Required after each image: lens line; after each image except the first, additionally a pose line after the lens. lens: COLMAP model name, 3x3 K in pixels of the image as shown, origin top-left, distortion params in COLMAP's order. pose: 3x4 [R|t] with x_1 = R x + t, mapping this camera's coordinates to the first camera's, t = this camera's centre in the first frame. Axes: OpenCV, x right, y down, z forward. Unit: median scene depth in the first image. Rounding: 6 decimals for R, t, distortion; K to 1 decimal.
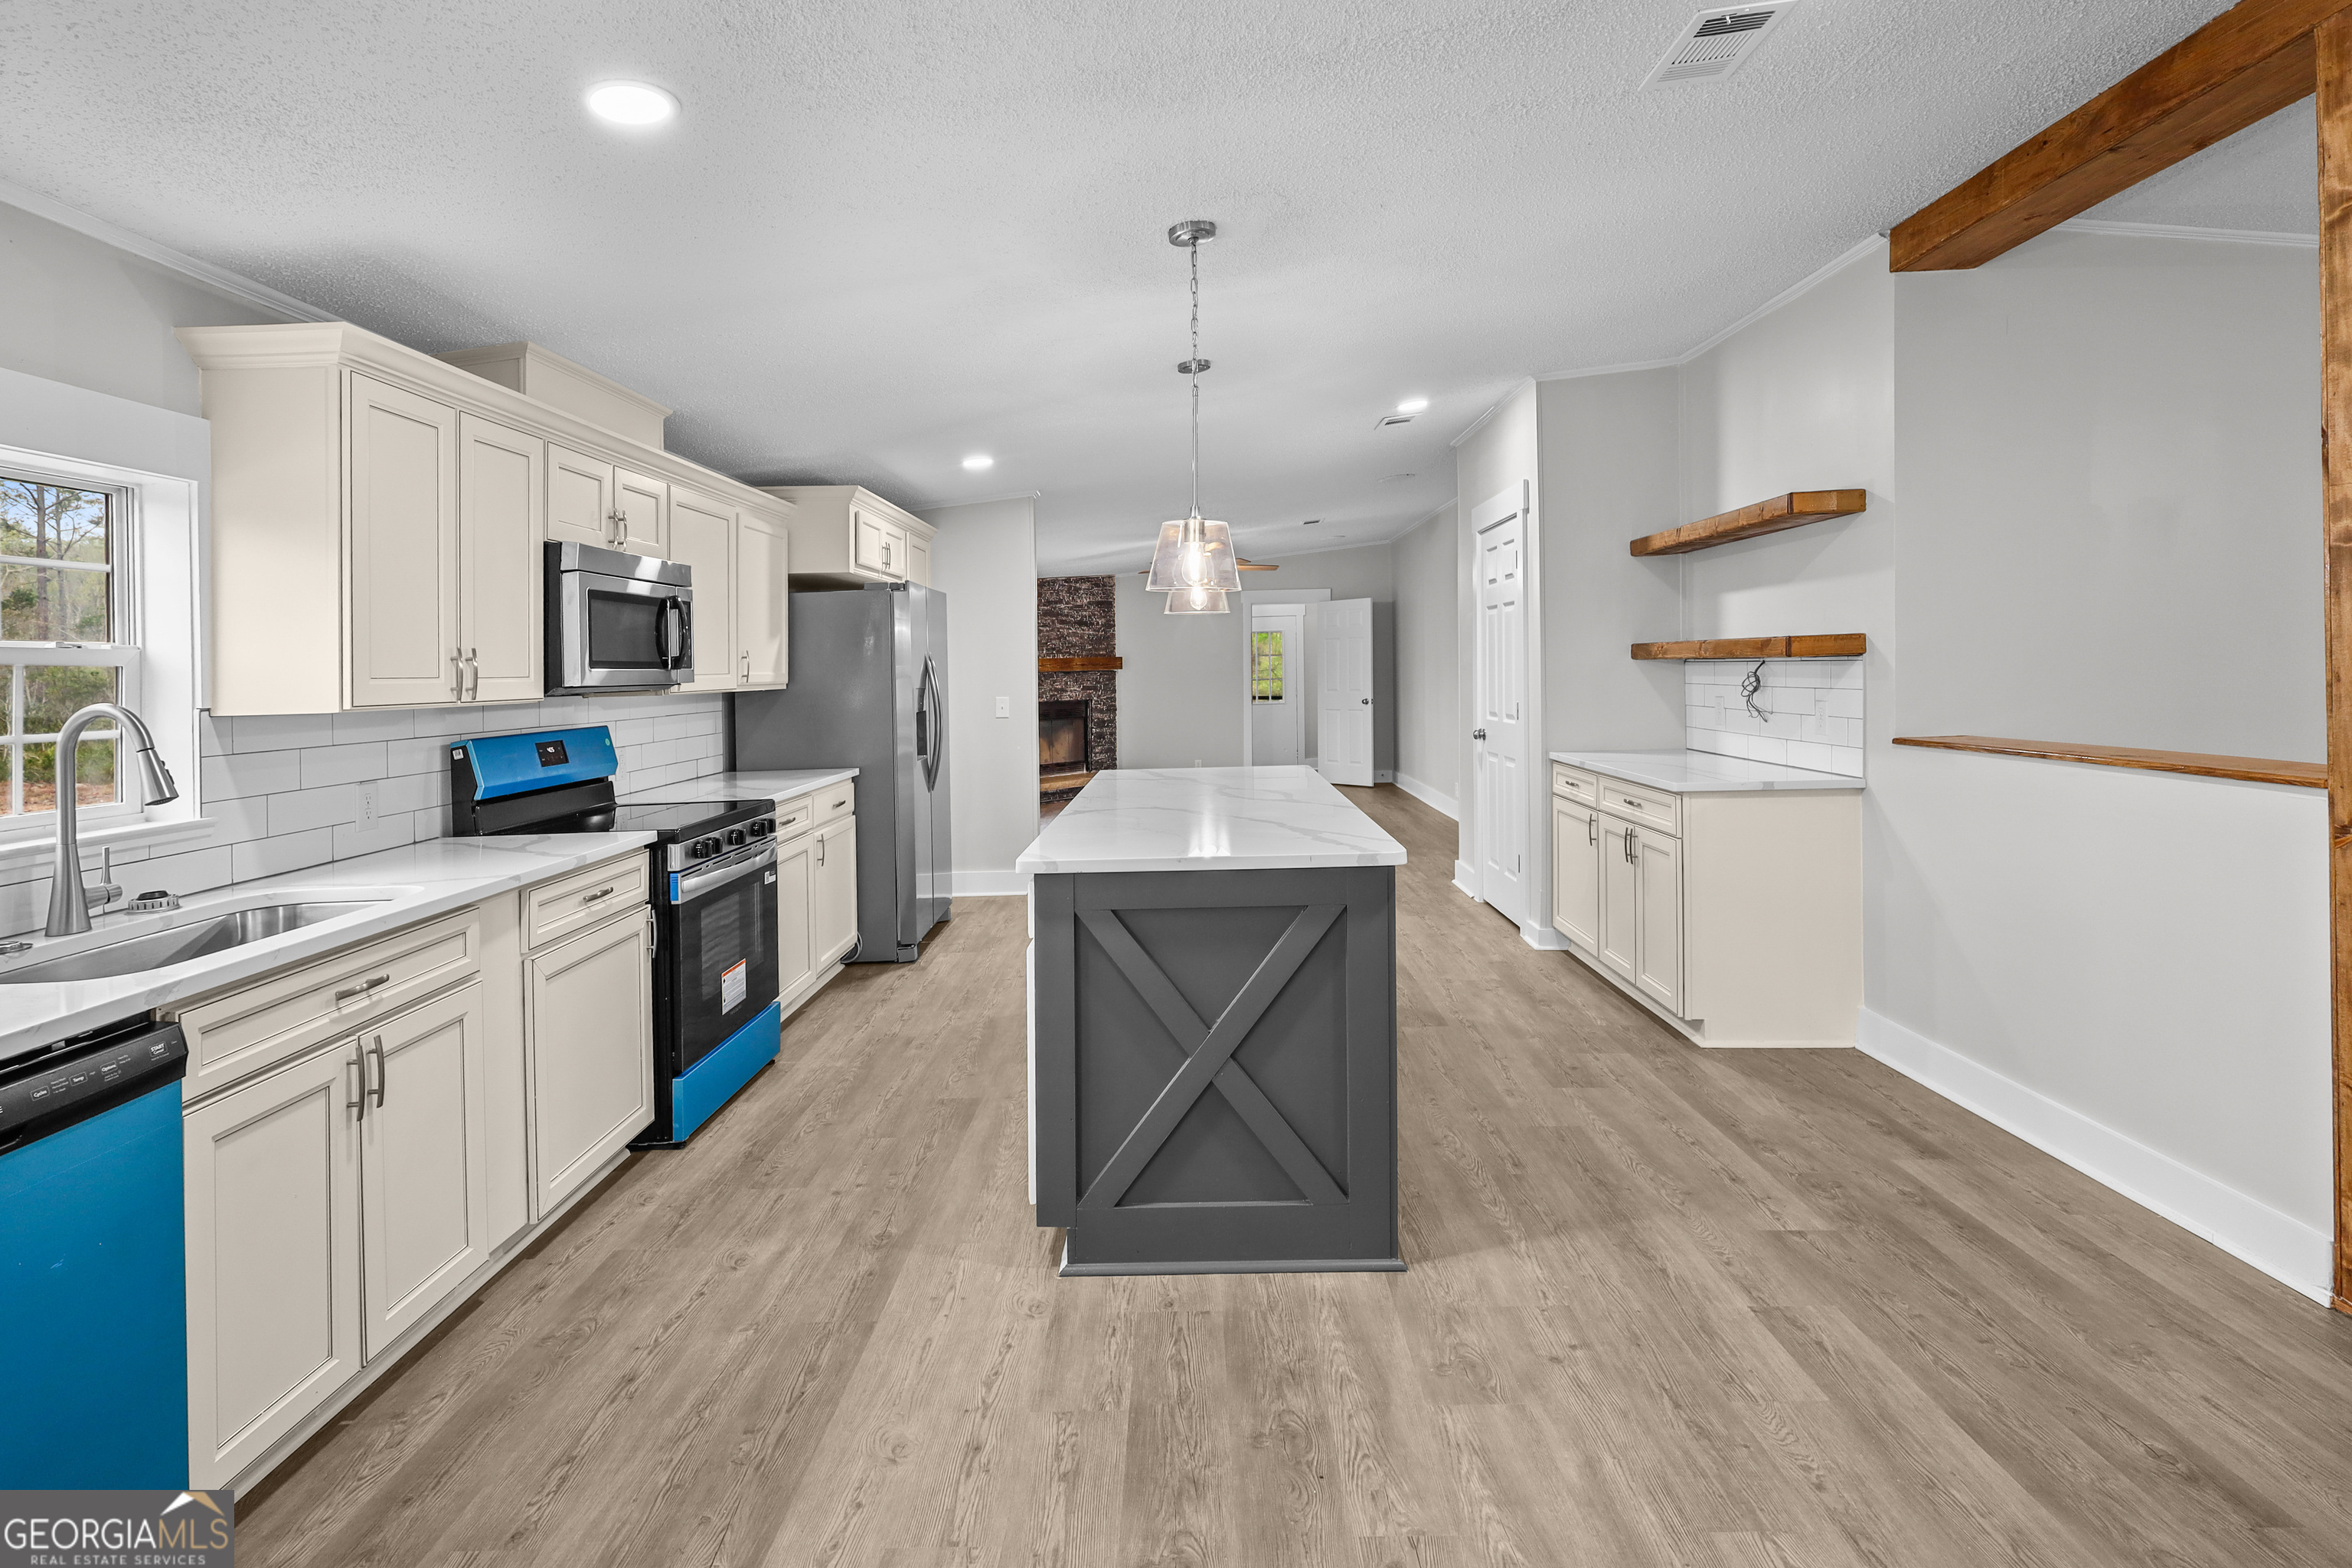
lens RADIAL K [[1123.1, 0, 1122.2], [0, 1123.1, 676.8], [0, 0, 1]] dist [-0.002277, -0.000050]
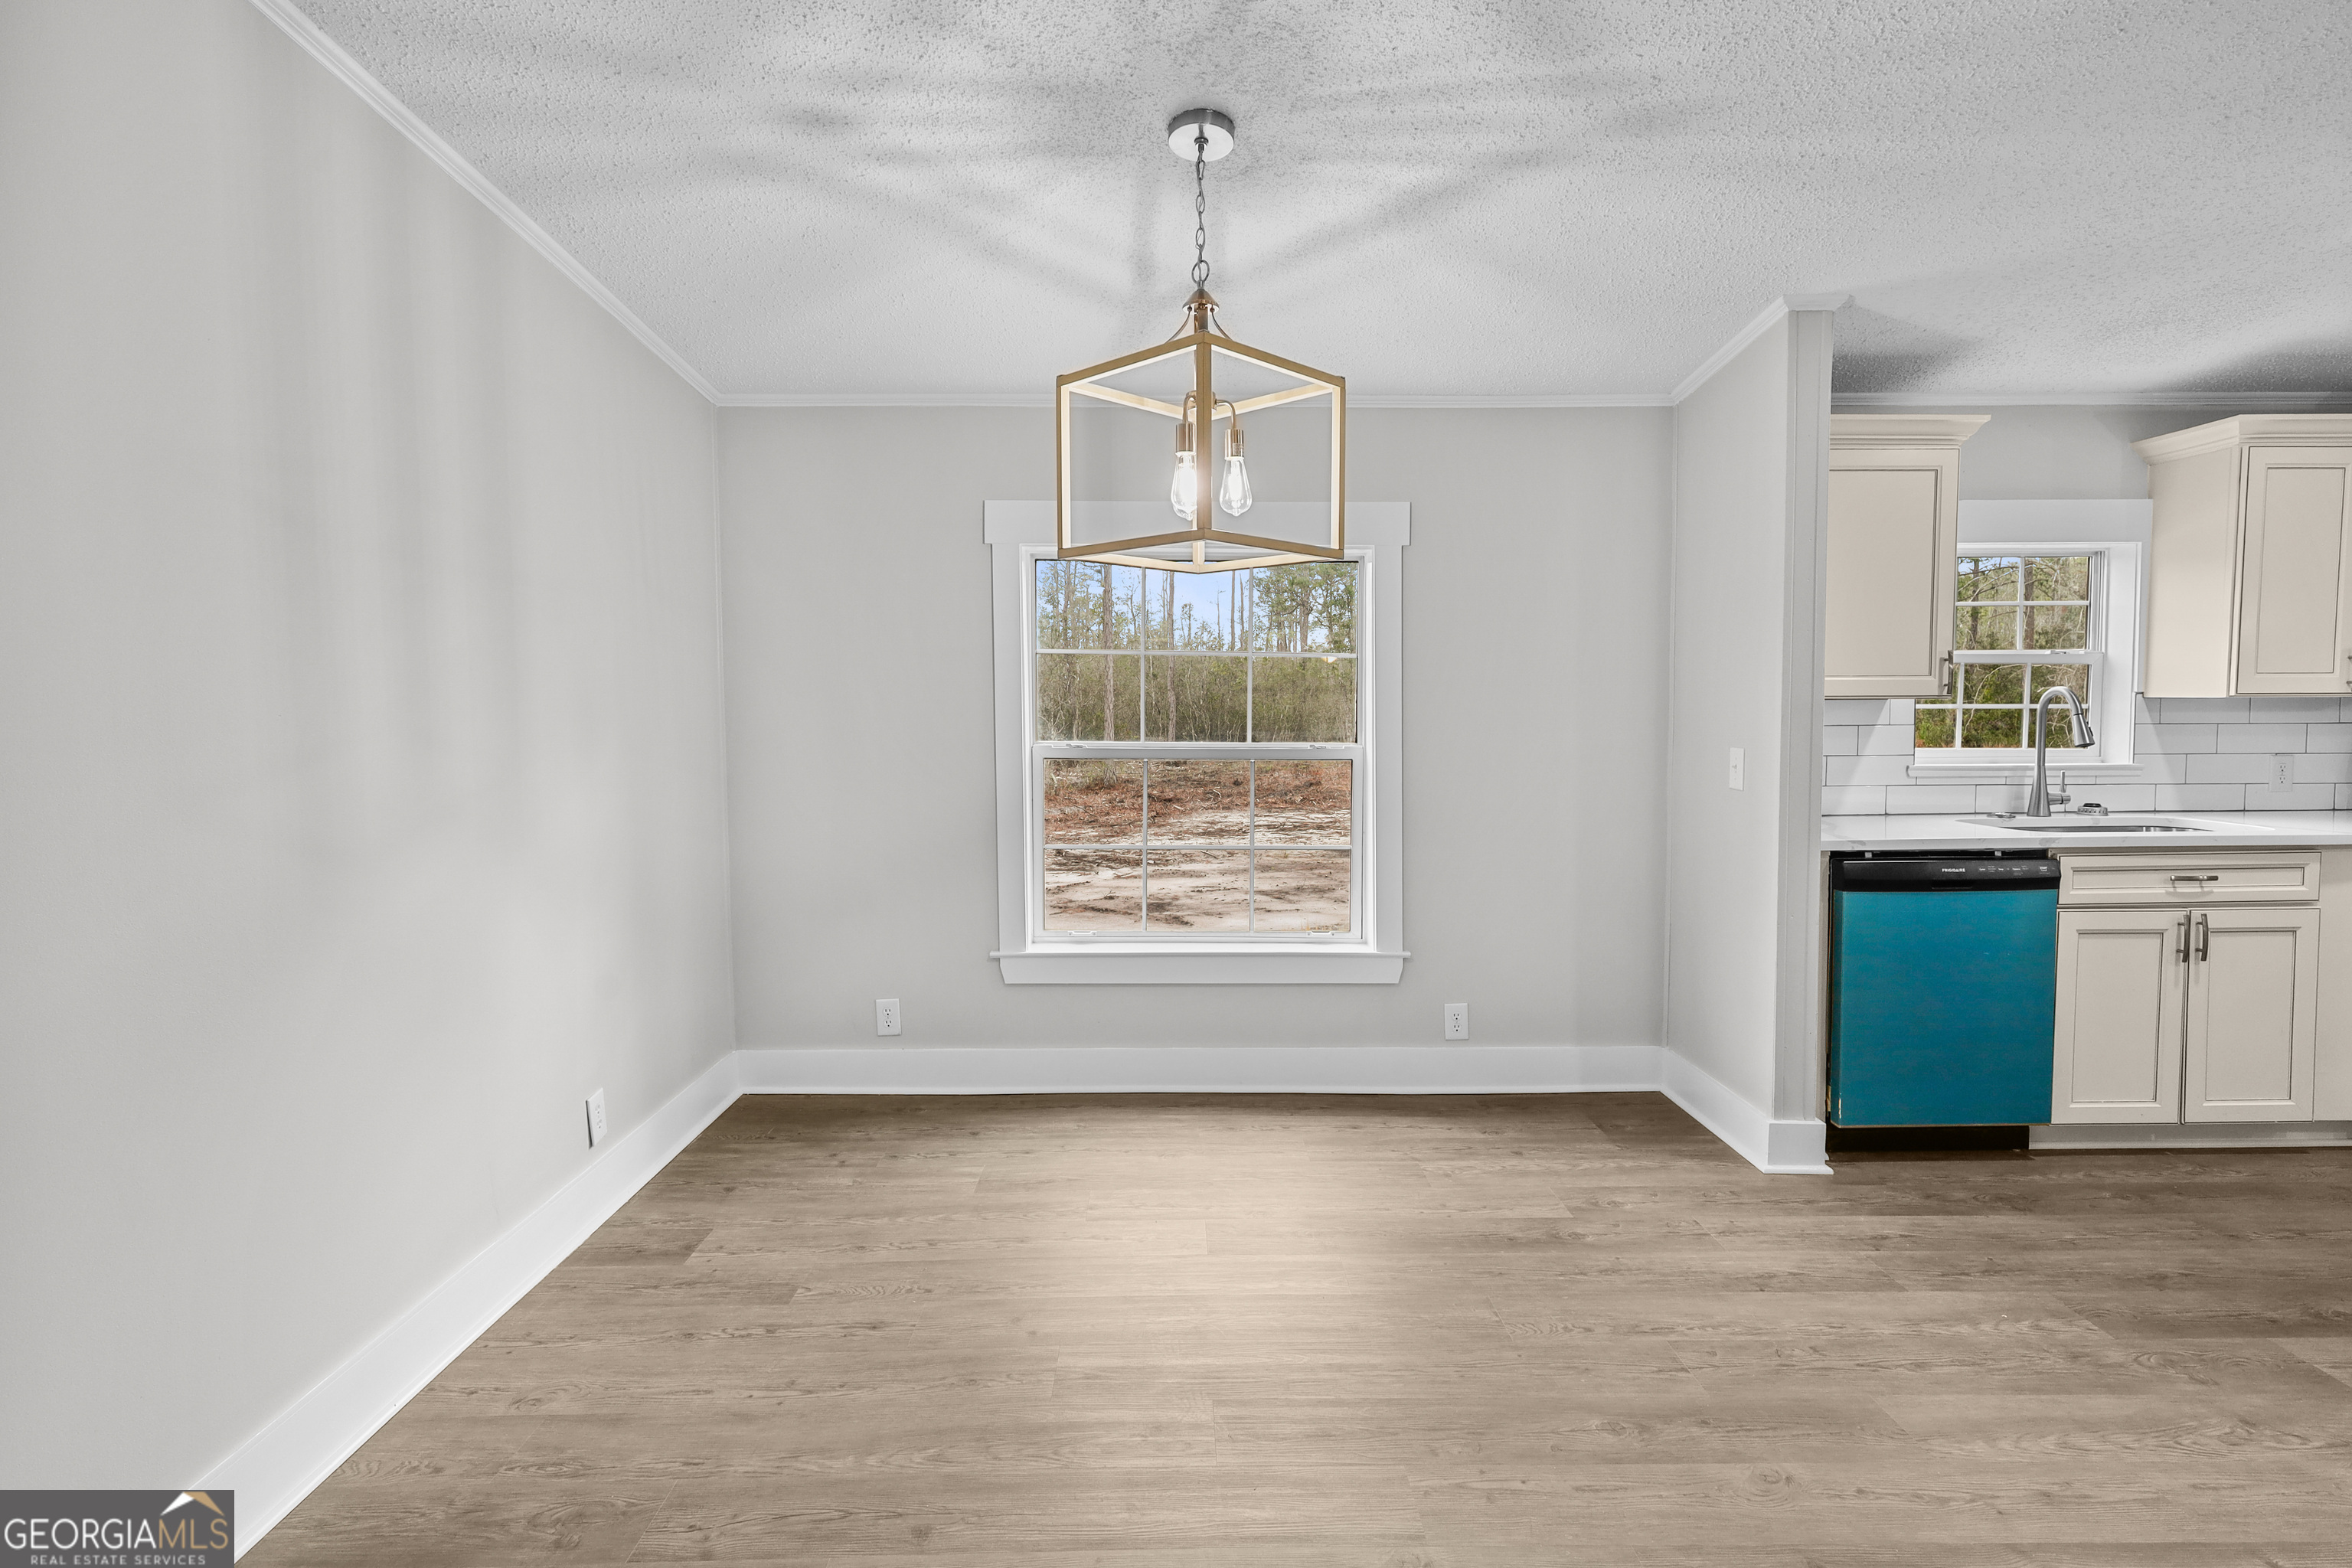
lens RADIAL K [[1123.1, 0, 1176.5], [0, 1123.1, 745.5], [0, 0, 1]] dist [-0.002277, -0.000050]
pose [[0.056510, 0.074941, -0.995585, 0.723385], [0.003262, 0.997160, 0.075245, -0.021179], [0.998397, -0.007499, 0.056105, -0.447984]]
